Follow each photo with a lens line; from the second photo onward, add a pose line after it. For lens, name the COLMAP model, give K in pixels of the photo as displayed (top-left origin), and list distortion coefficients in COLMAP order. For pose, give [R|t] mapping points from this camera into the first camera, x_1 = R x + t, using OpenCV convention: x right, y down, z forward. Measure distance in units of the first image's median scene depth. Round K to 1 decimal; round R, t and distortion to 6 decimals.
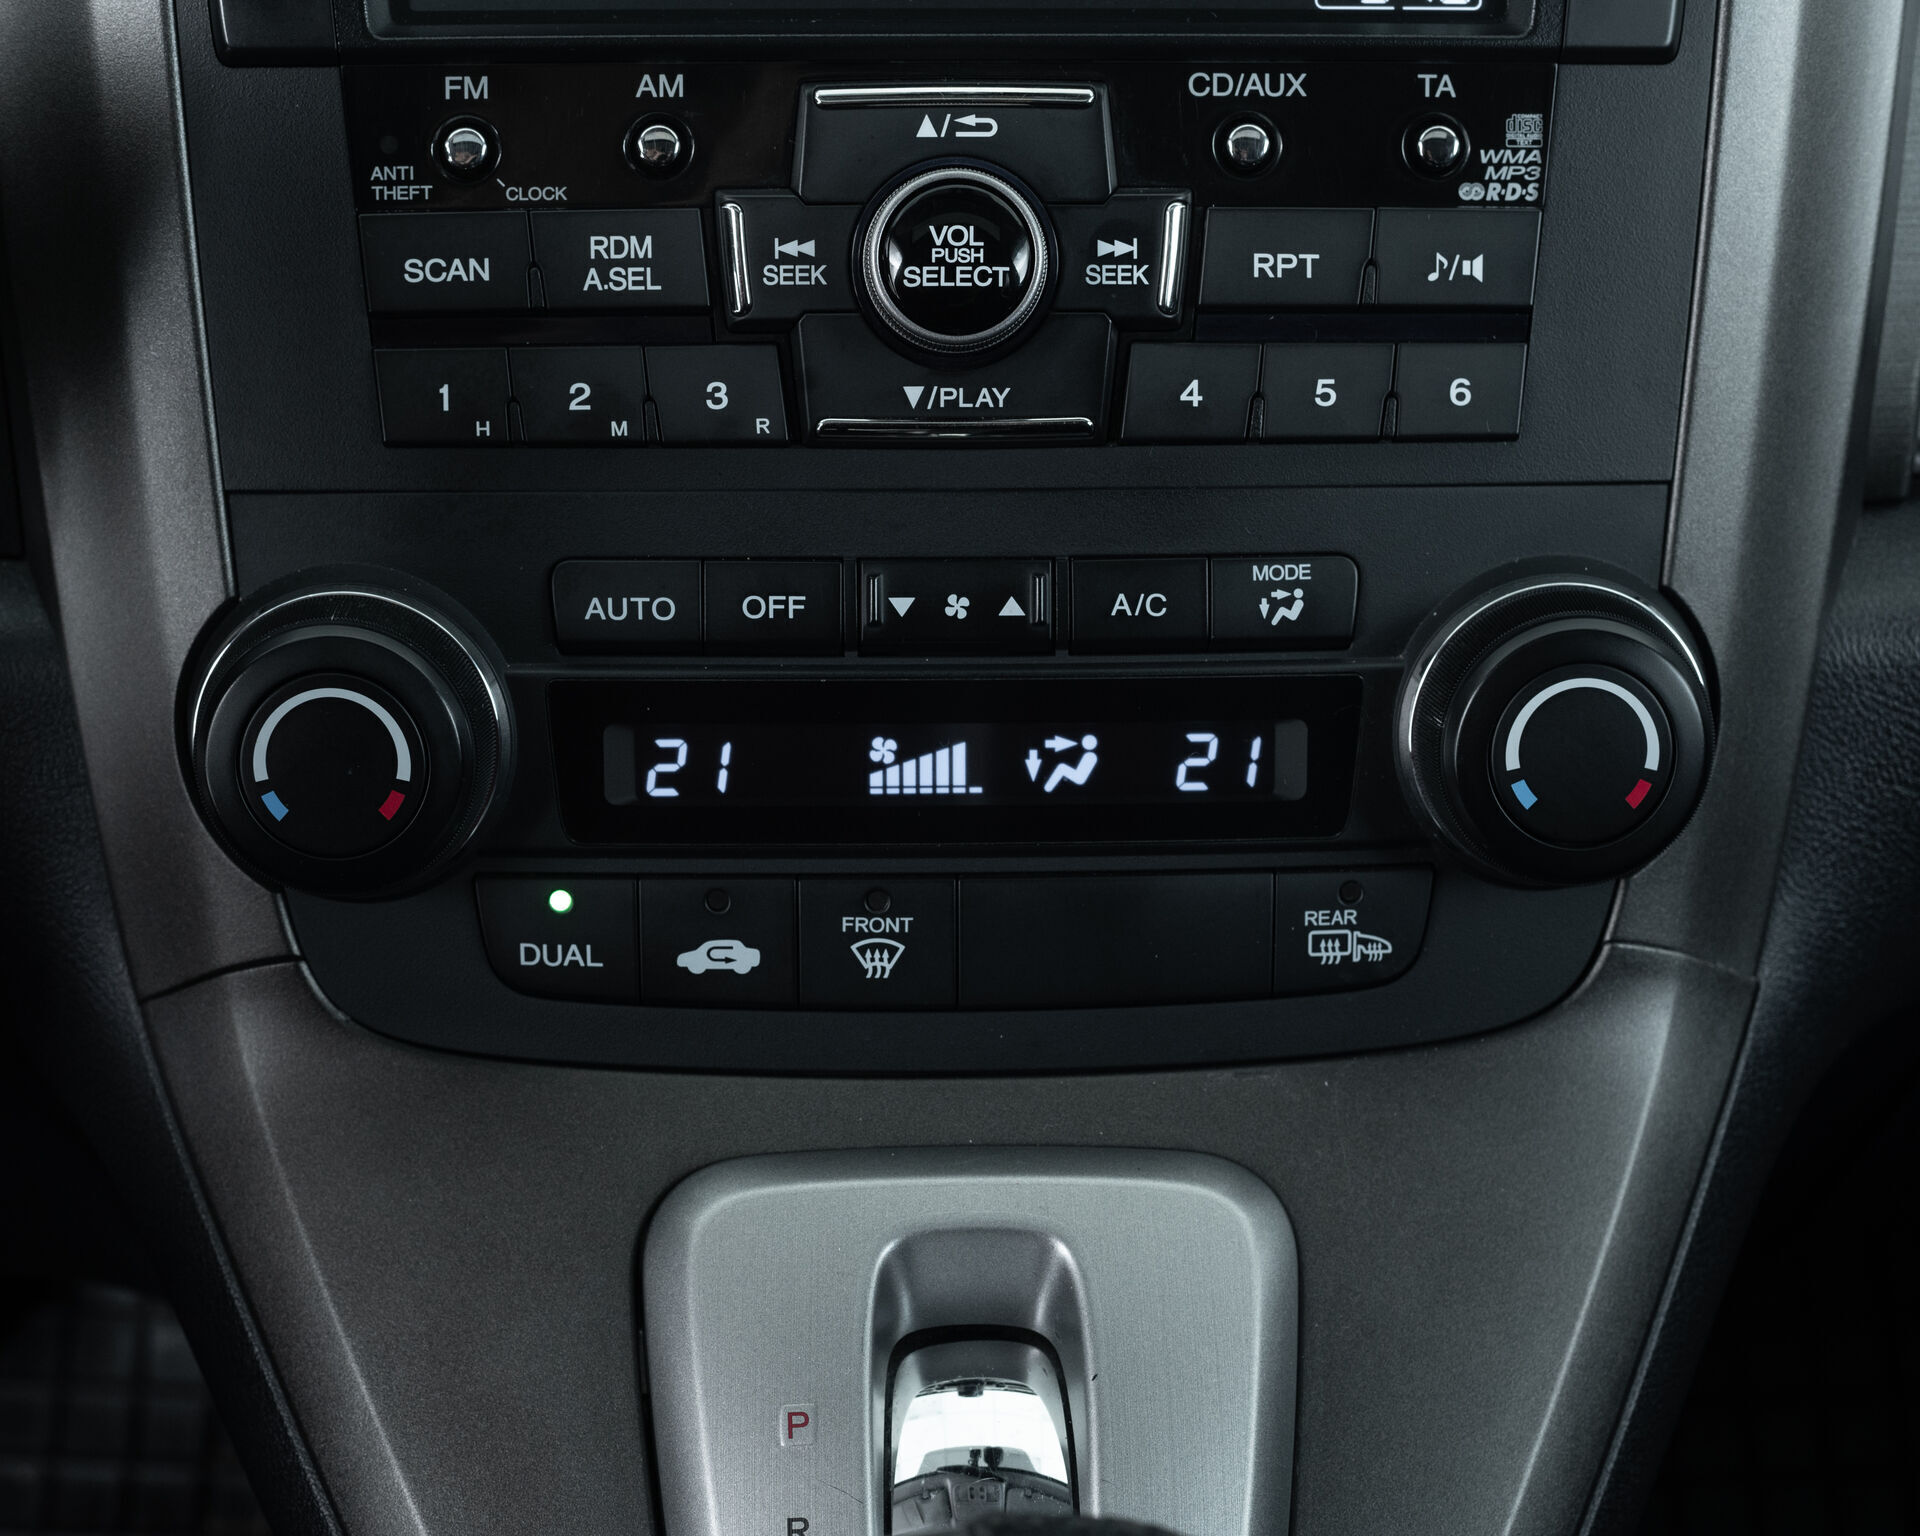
lens RADIAL K [[3398.2, 0, 960.0], [0, 3398.2, 768.0], [0, 0, 1]] dist [-0.131195, 0.031754]
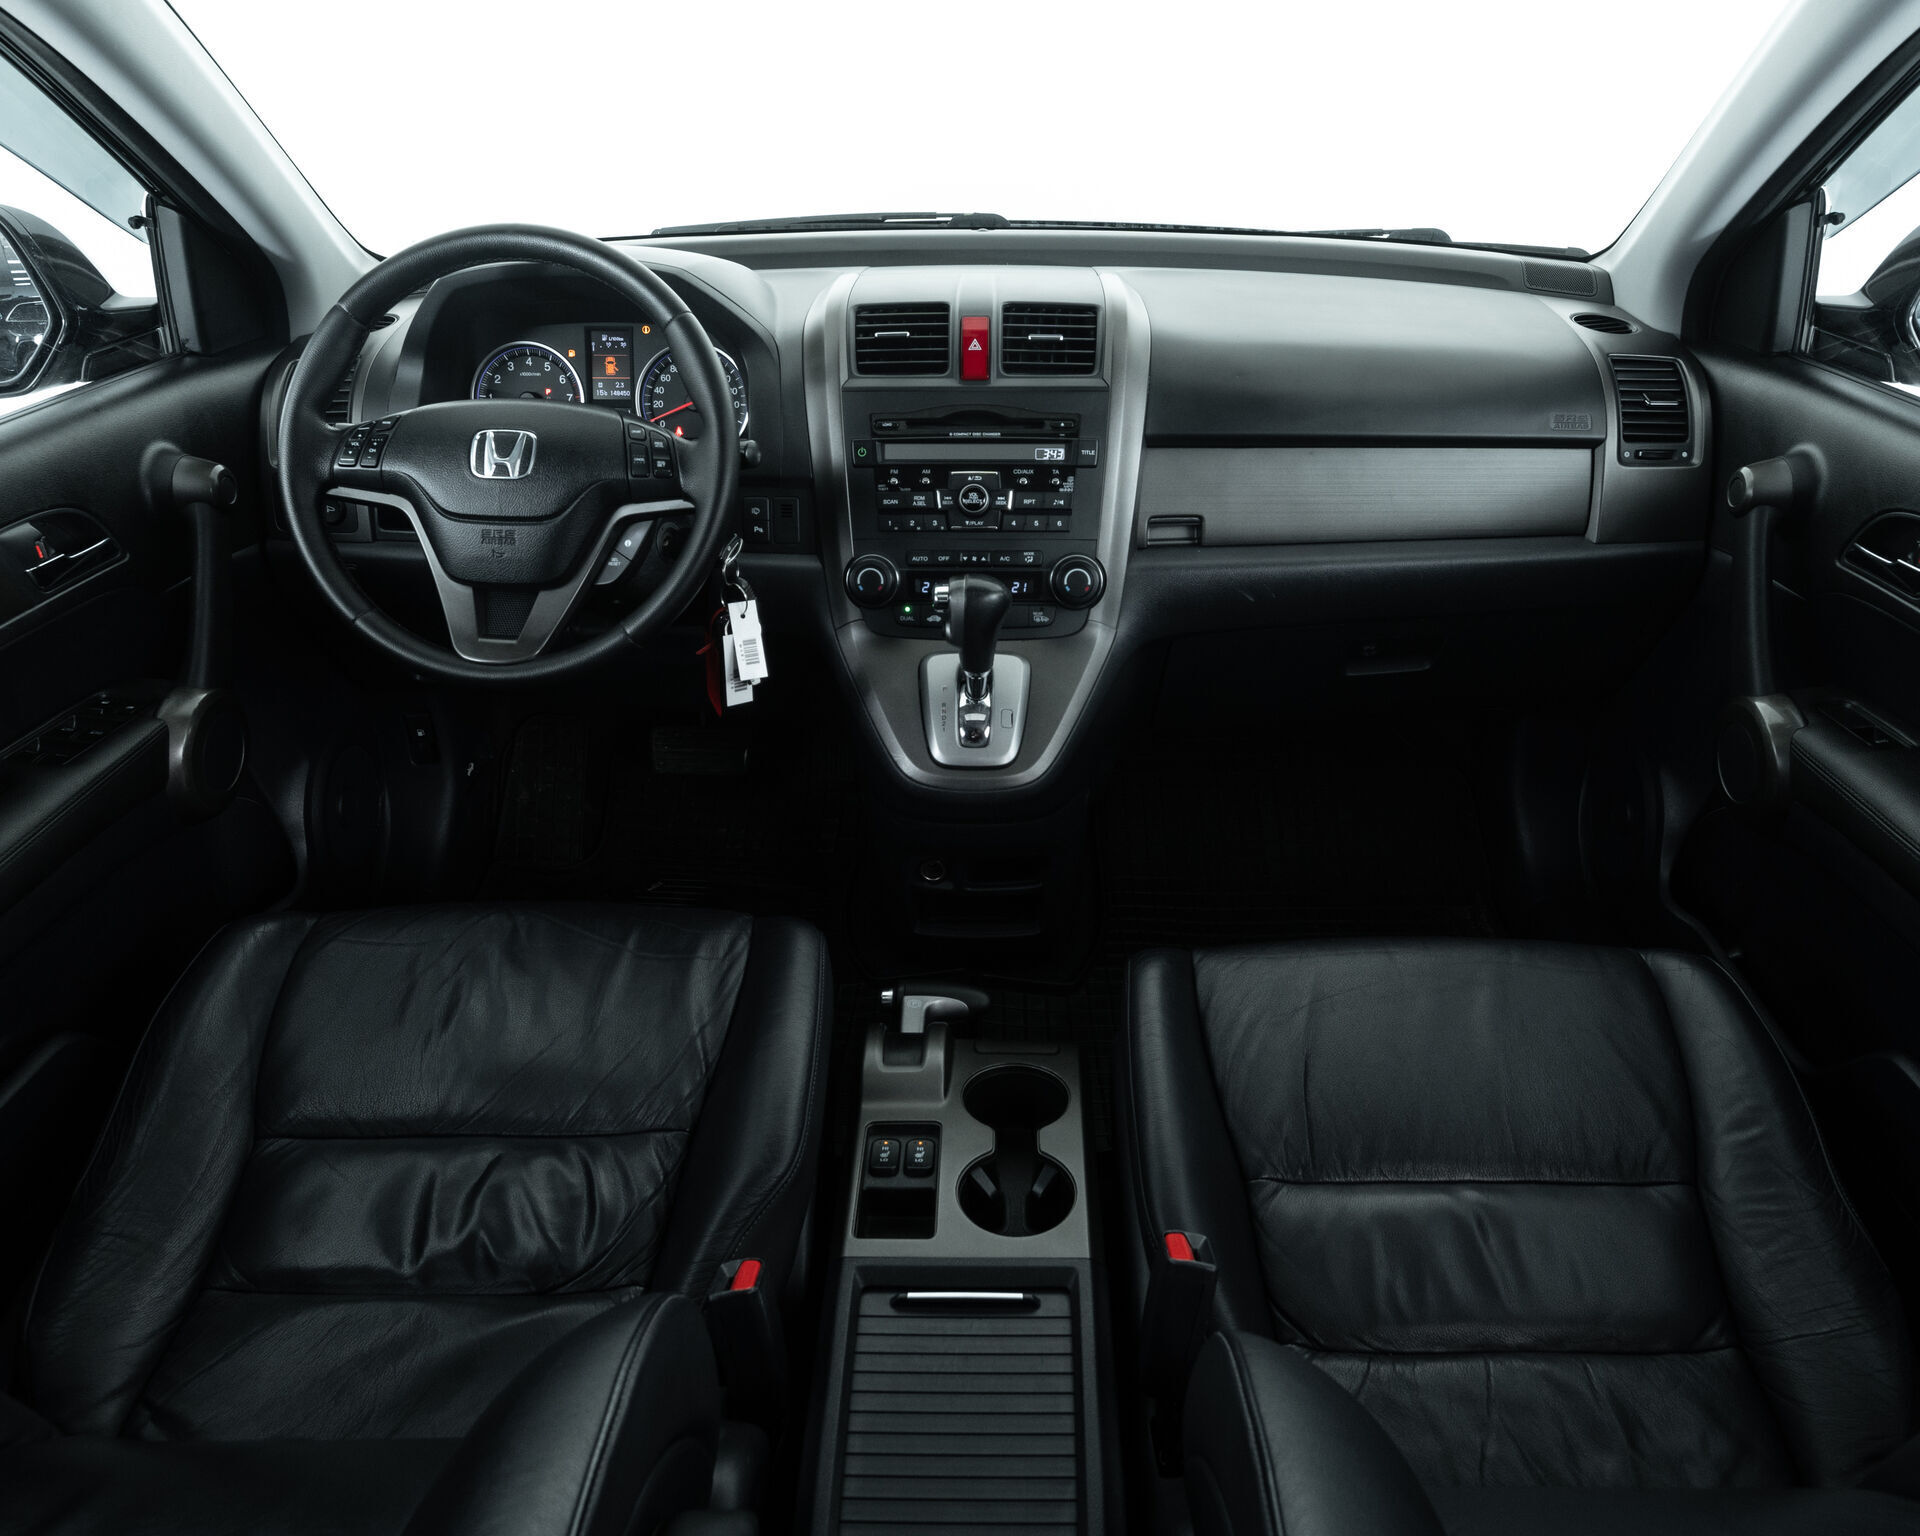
lens RADIAL K [[1362.1, 0, 973.1], [0, 1362.1, 761.8], [0, 0, 1]] dist [-0.028629, -0.002451]
pose [[0.997976, 0.014026, -0.062029, 0.150972], [-0.016695, 0.998947, -0.042730, 0.413080], [0.061365, 0.043679, 0.997159, -1.379215]]
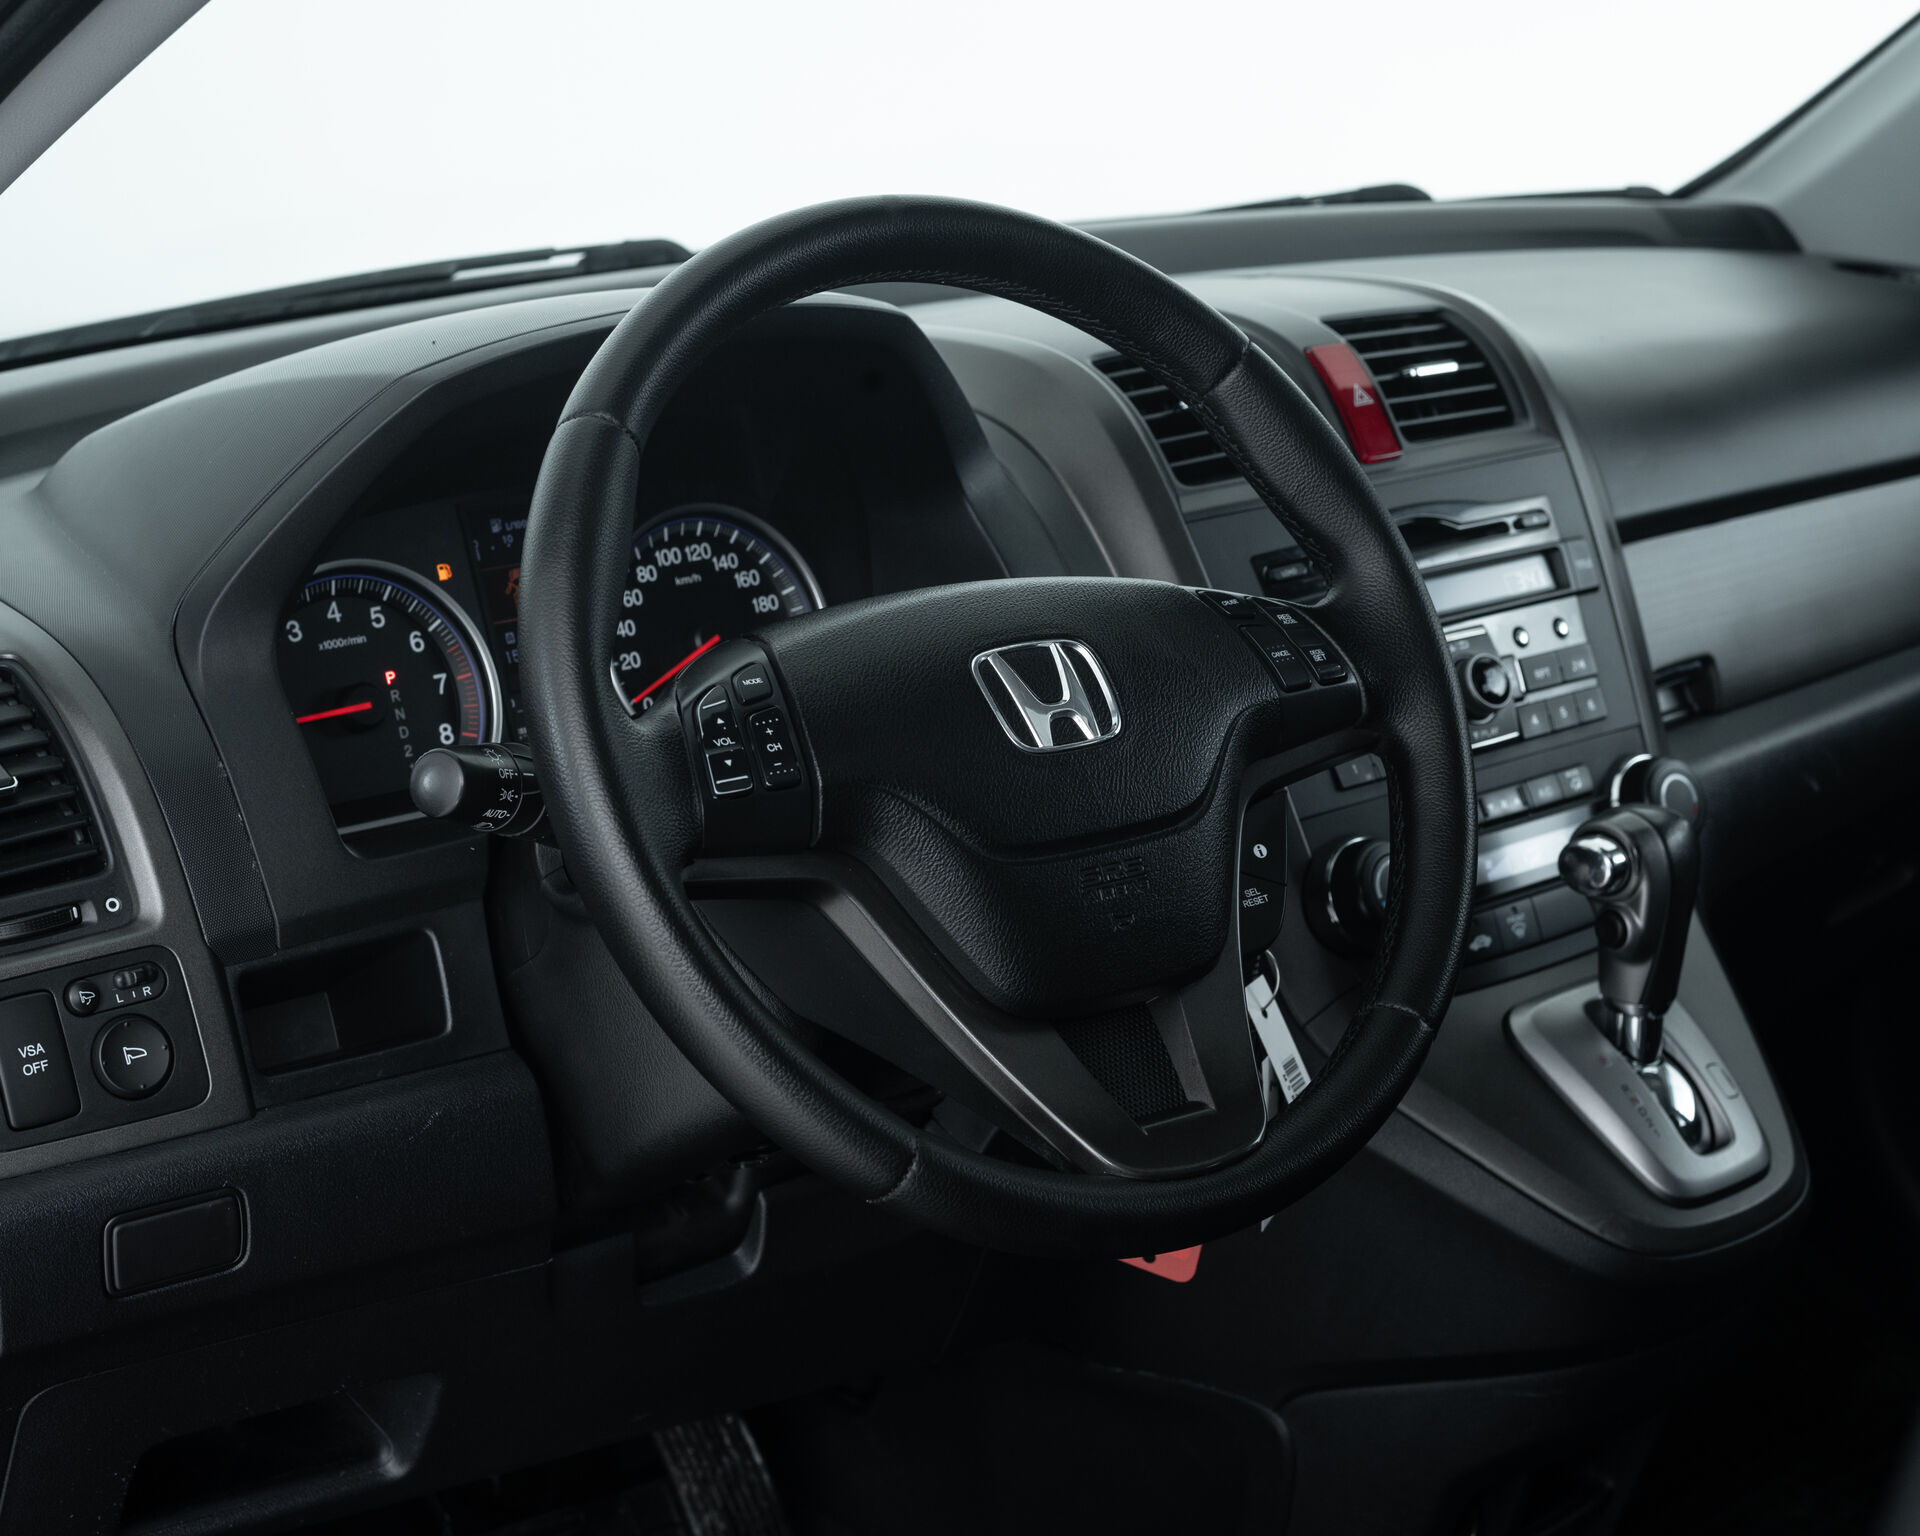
lens RADIAL K [[3398.2, 0, 960.0], [0, 3398.2, 768.0], [0, 0, 1]] dist [-0.131195, 0.031754]
pose [[0.789330, -0.192662, 0.582958, -2.039052], [0.361750, 0.913115, -0.188037, 0.298482], [-0.496080, 0.359308, 0.790444, -1.058107]]
